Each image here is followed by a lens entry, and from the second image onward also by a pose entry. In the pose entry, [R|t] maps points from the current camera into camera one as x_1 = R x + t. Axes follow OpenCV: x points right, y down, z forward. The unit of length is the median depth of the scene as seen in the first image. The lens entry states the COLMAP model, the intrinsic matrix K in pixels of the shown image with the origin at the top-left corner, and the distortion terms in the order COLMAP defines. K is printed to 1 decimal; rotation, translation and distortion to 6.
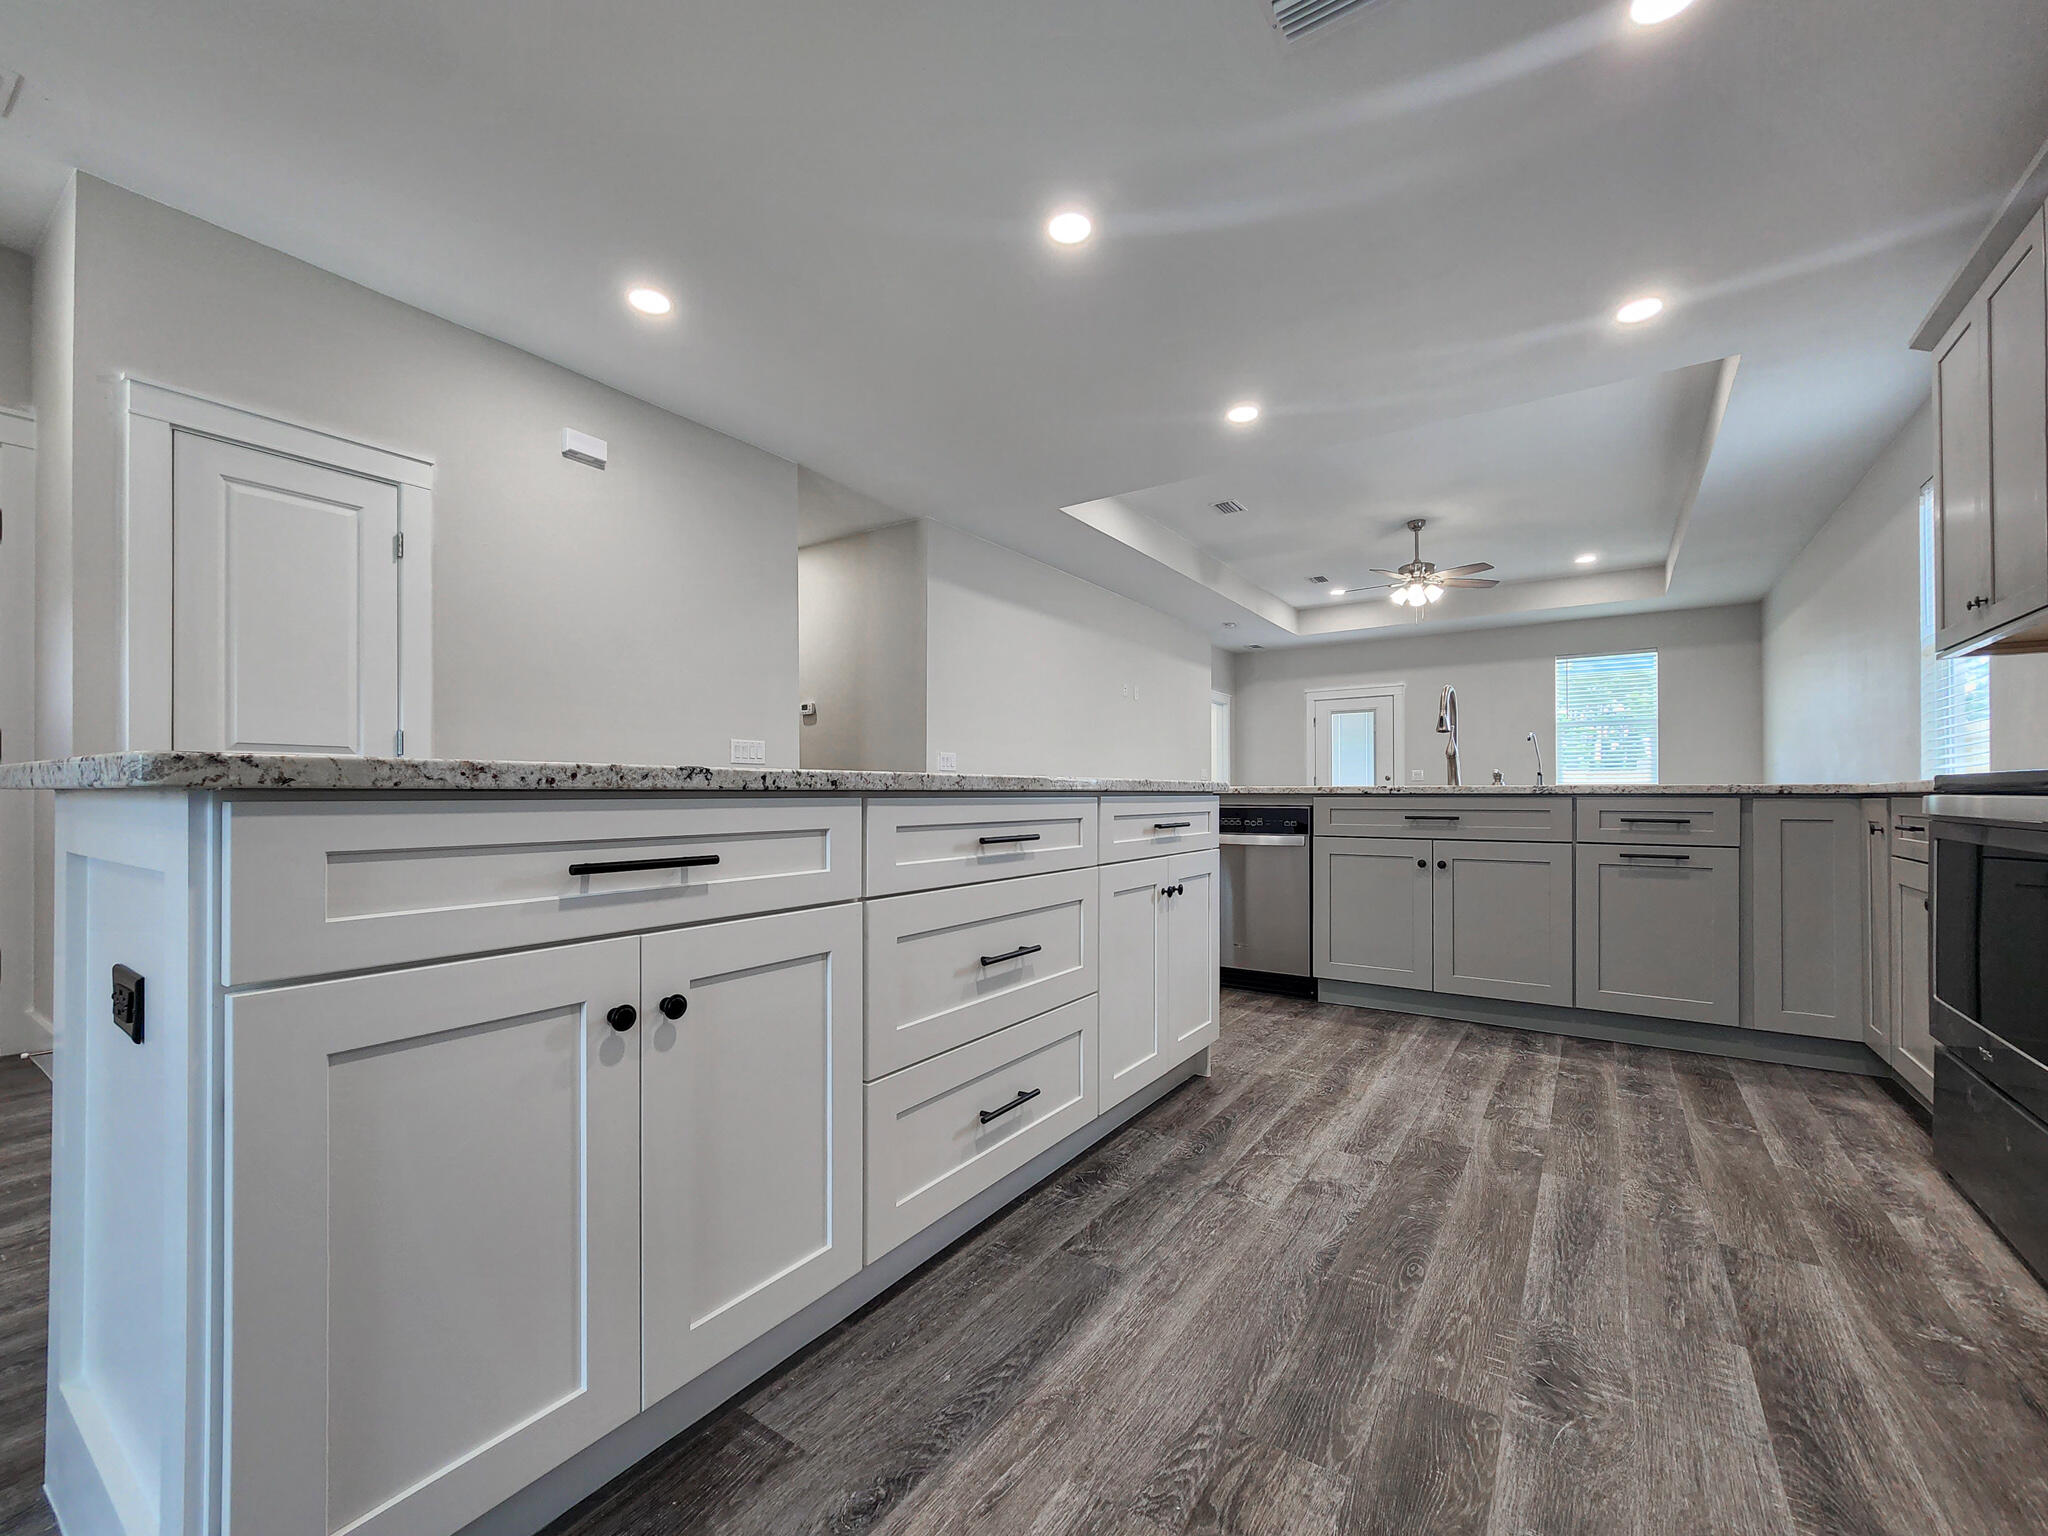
lens RADIAL K [[846.3, 0, 1021.1], [0, 846.3, 796.2], [0, 0, 1]] dist [0.000665, 0.000095]
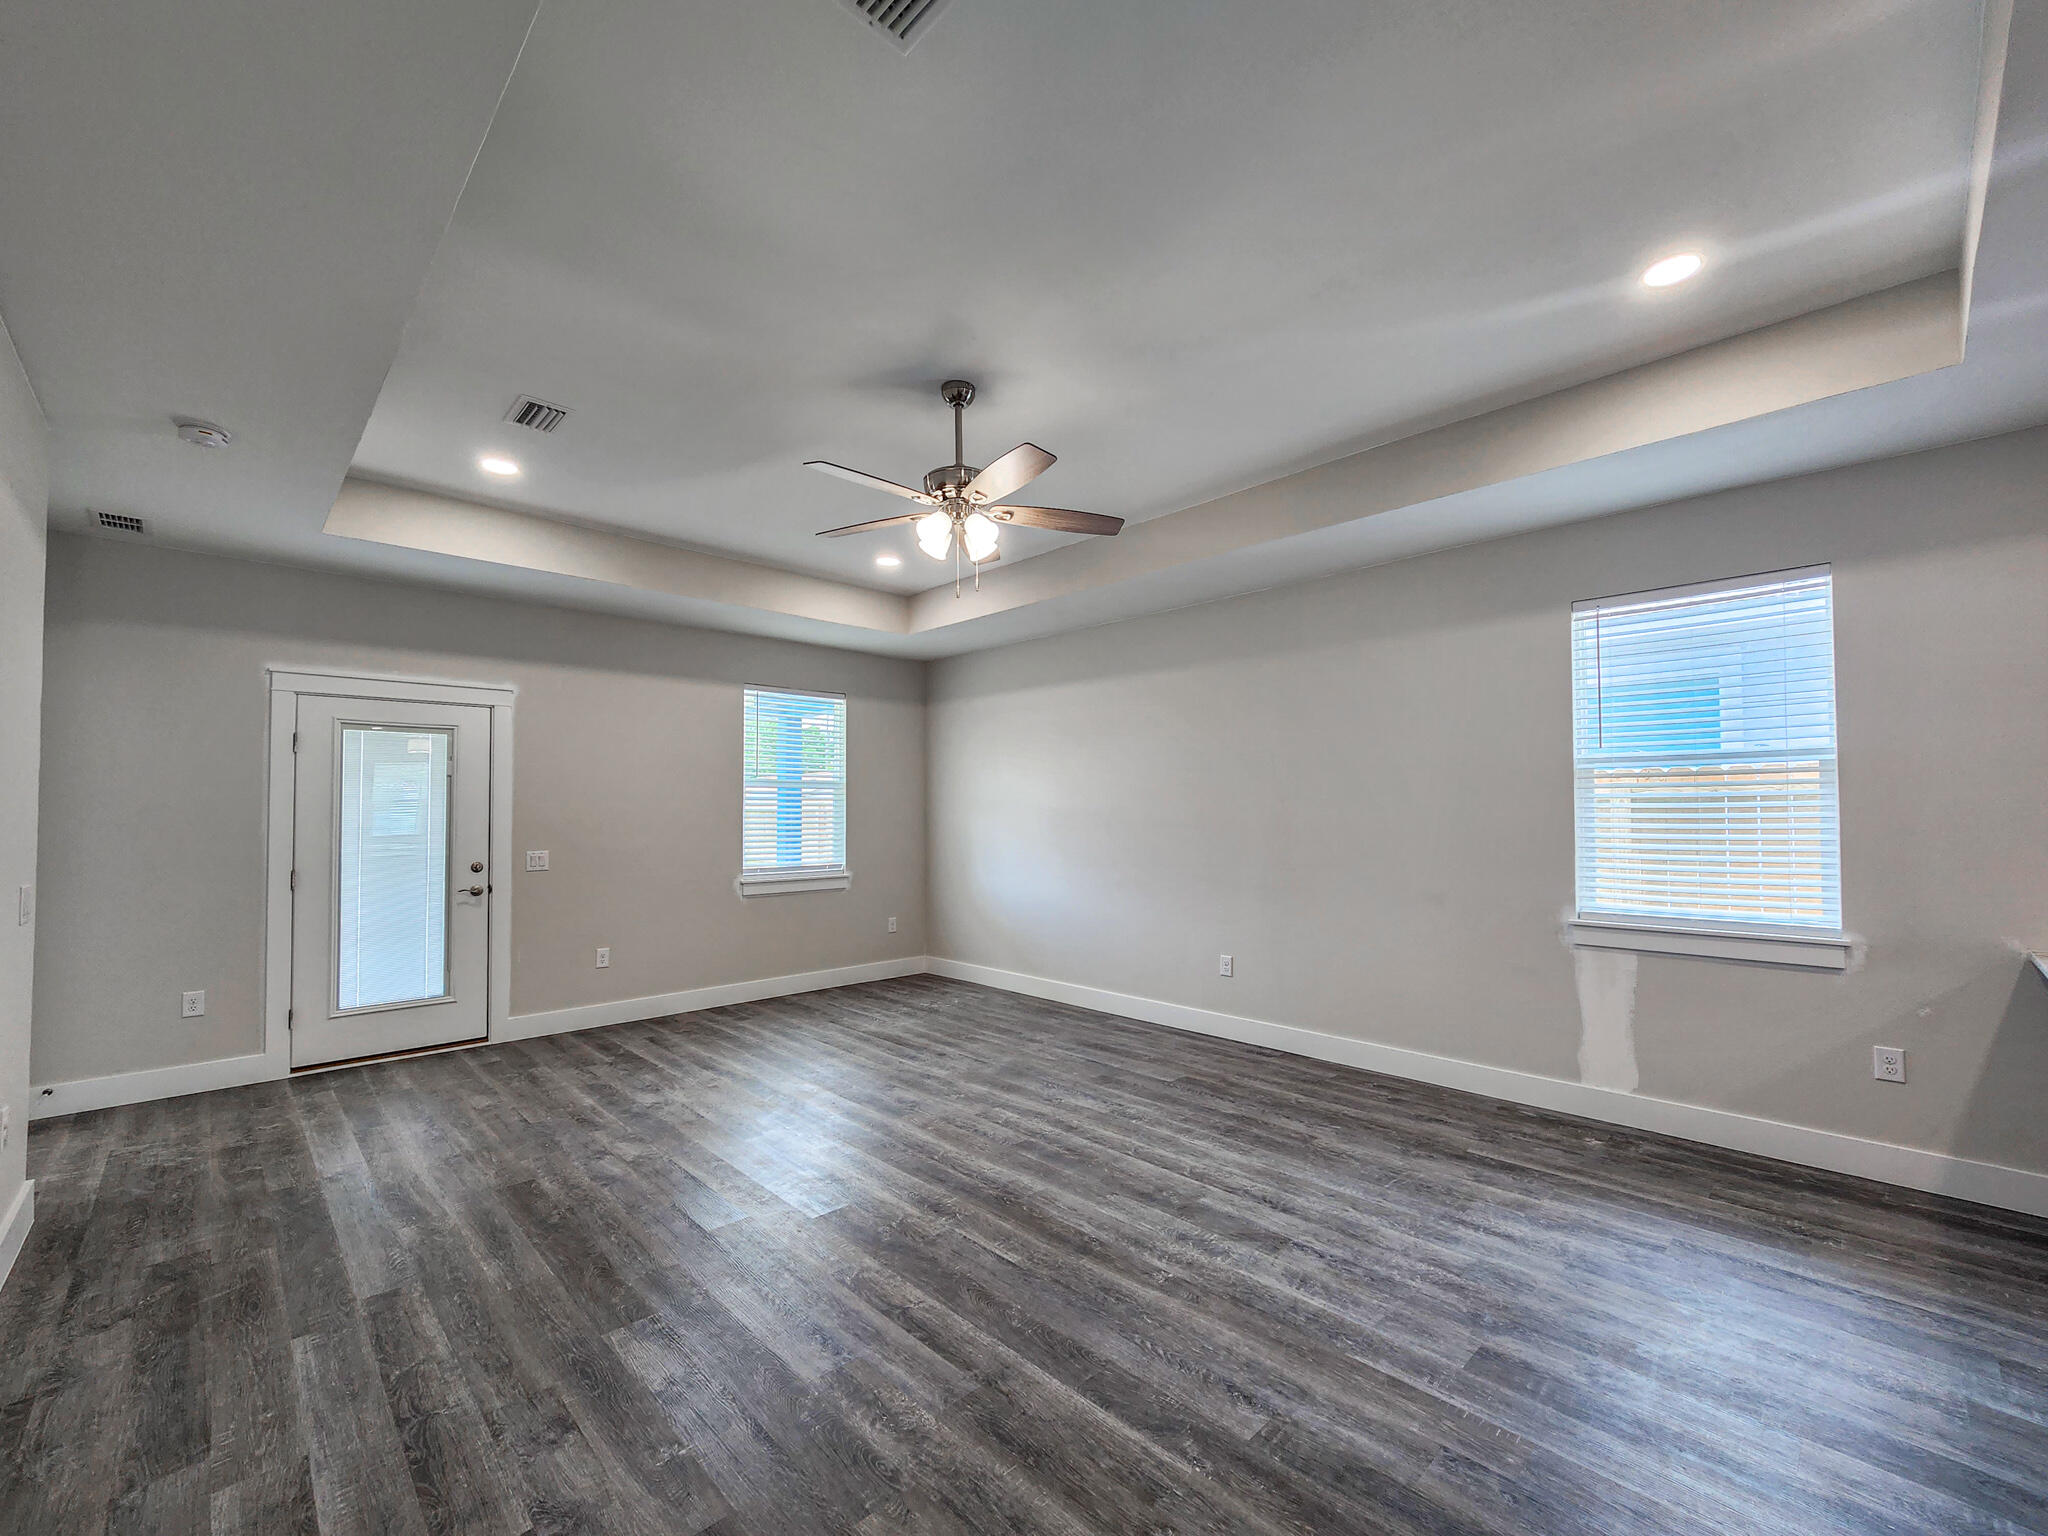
lens RADIAL K [[846.3, 0, 1021.1], [0, 846.3, 796.2], [0, 0, 1]] dist [0.000665, 0.000095]
pose [[0.203059, 0.020540, 0.978951, 0.005476], [0.003923, 0.999755, -0.021790, -0.178614], [-0.979159, 0.008265, 0.202929, 1.998433]]
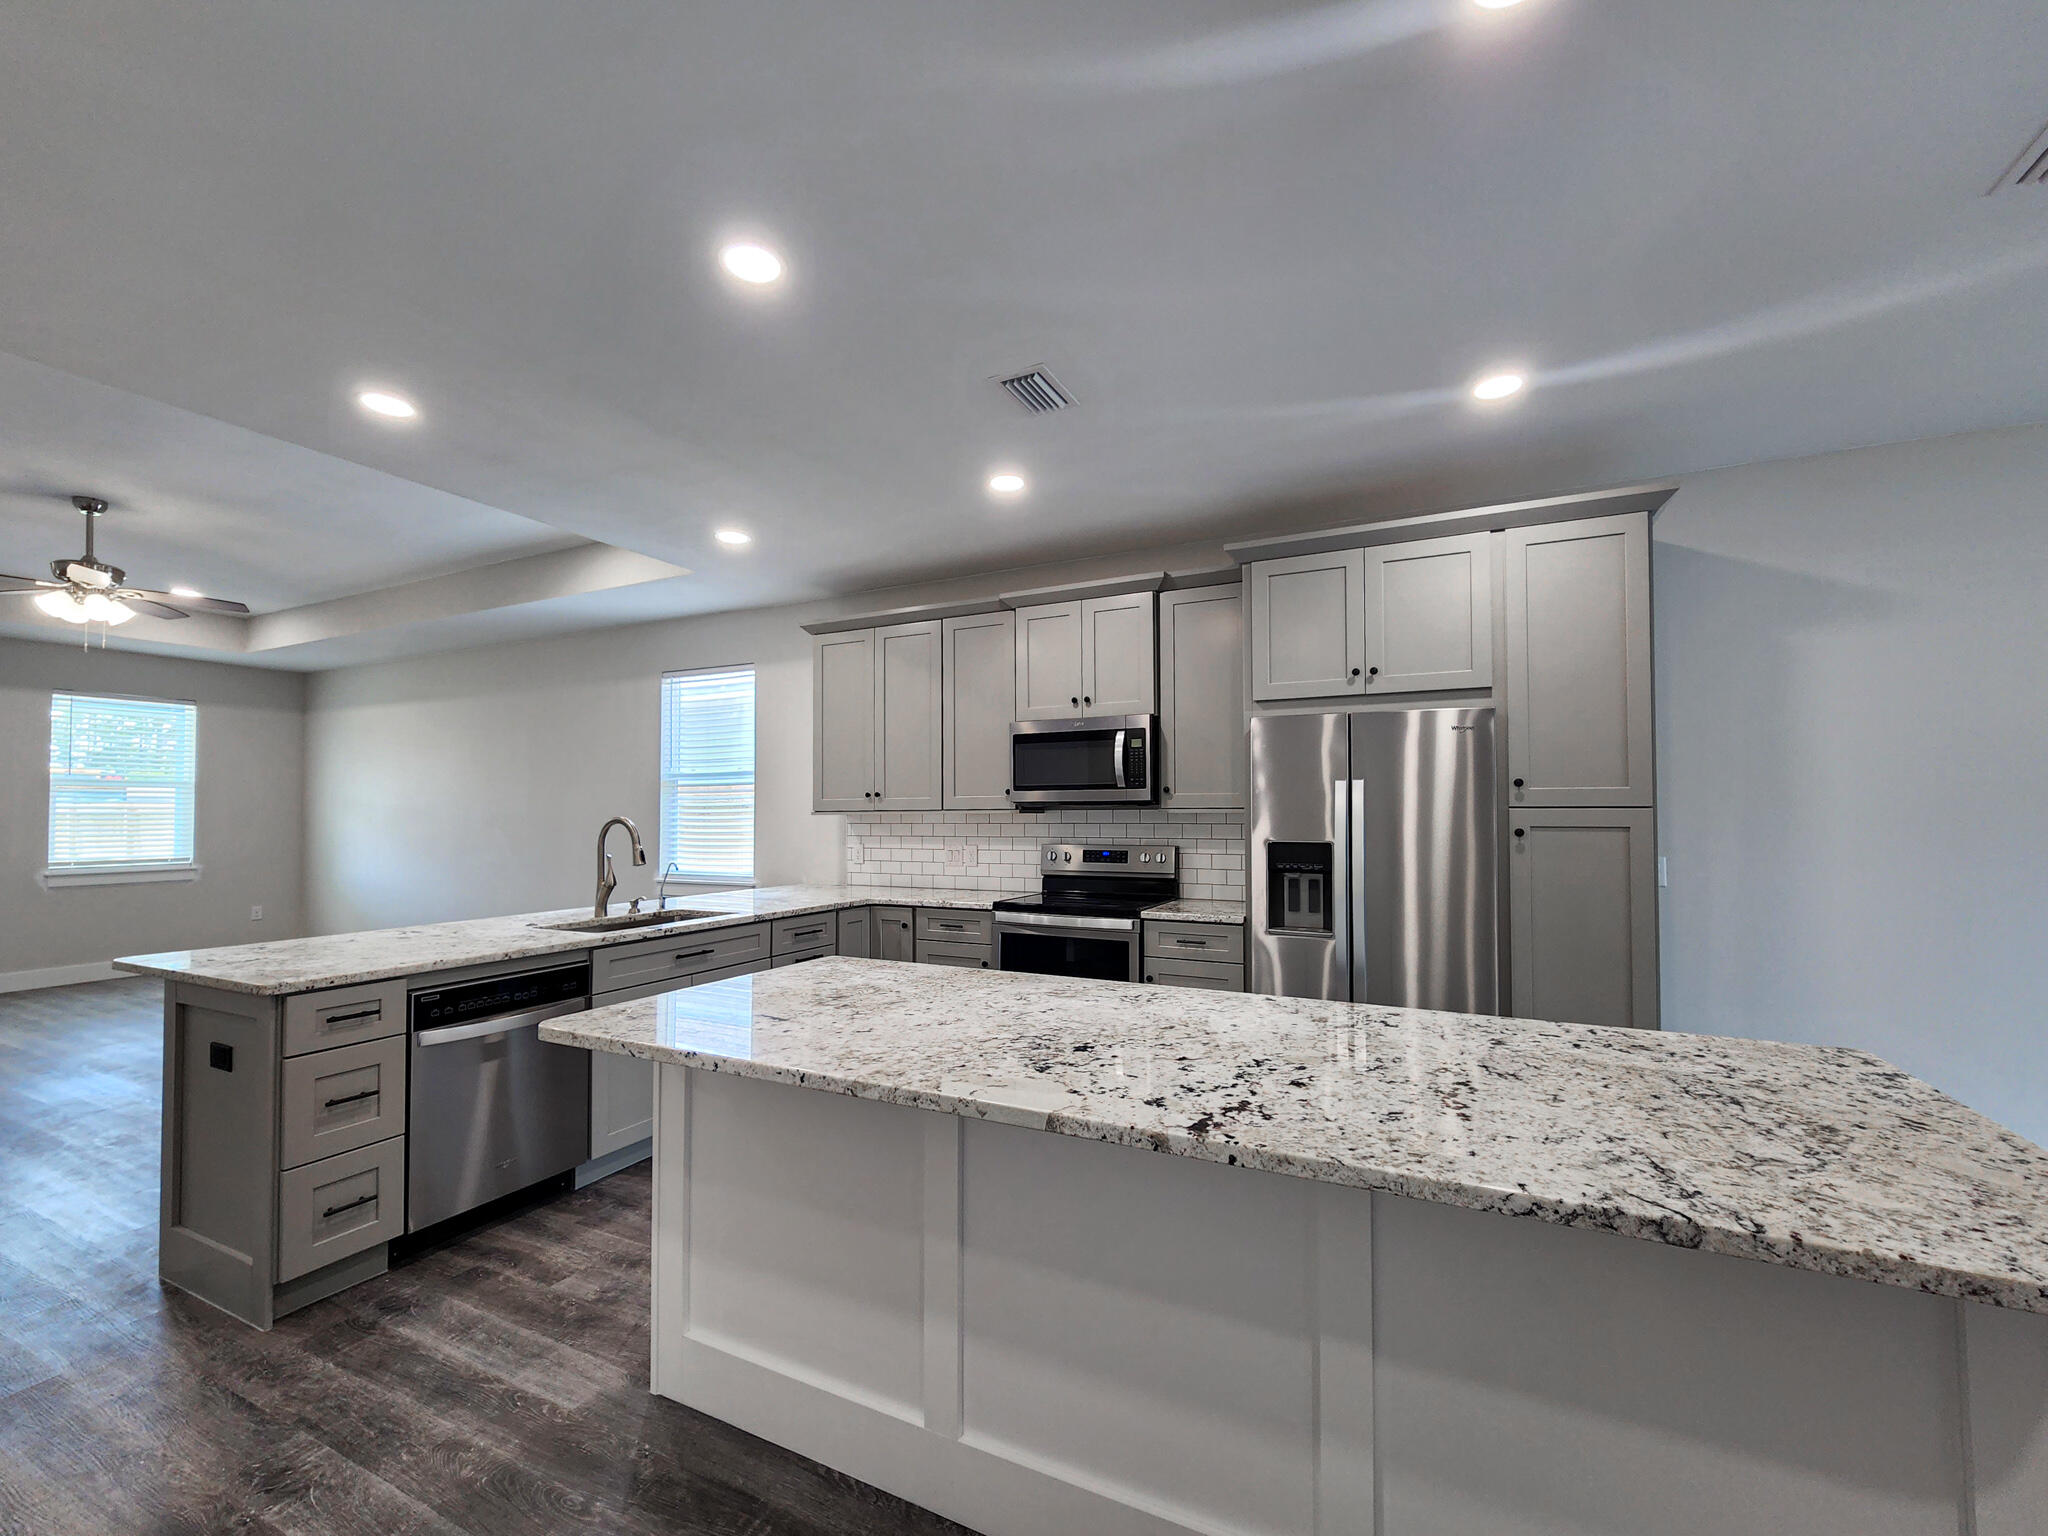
lens RADIAL K [[859.9, 0, 1019.2], [0, 859.9, 796.1], [0, 0, 1]] dist [-0.003099, 0.002659]
pose [[-0.135798, 0.020955, 0.990515, -0.704914], [0.004174, 0.999780, -0.020579, -0.164002], [-0.990728, 0.001340, -0.135855, 0.828948]]
